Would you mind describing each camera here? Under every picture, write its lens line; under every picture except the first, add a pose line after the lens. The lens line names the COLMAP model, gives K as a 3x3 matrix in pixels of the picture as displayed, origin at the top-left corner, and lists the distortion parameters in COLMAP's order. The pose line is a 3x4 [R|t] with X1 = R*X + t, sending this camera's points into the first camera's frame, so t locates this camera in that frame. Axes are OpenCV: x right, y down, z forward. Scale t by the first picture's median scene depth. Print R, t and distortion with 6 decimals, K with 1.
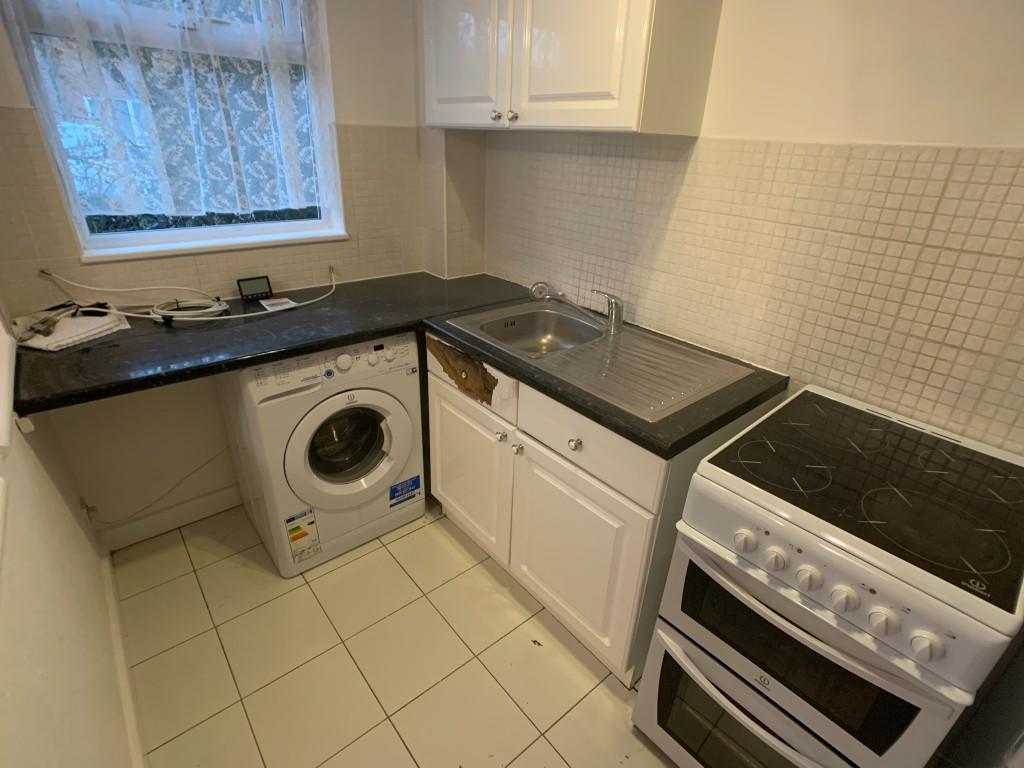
lens RADIAL K [[515.2, 0, 512.1], [0, 515.2, 371.4], [0, 0, 1]] dist [-0.004611, -0.001707]
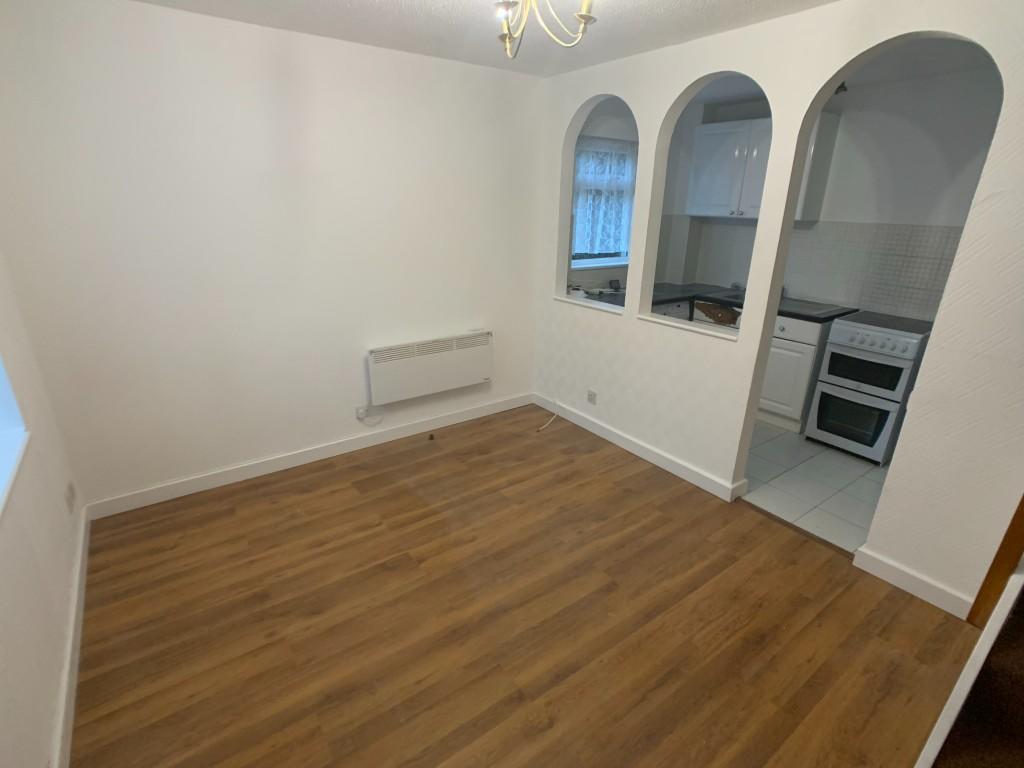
lens RADIAL K [[511.4, 0, 512.0], [0, 511.4, 384.0], [0, 0, 1]] dist [-0.001312, -0.000523]
pose [[0.997989, 0.007338, -0.062962, -1.119269], [-0.012708, 0.996272, -0.085329, 0.670962], [0.062101, 0.085958, 0.994361, -1.760981]]
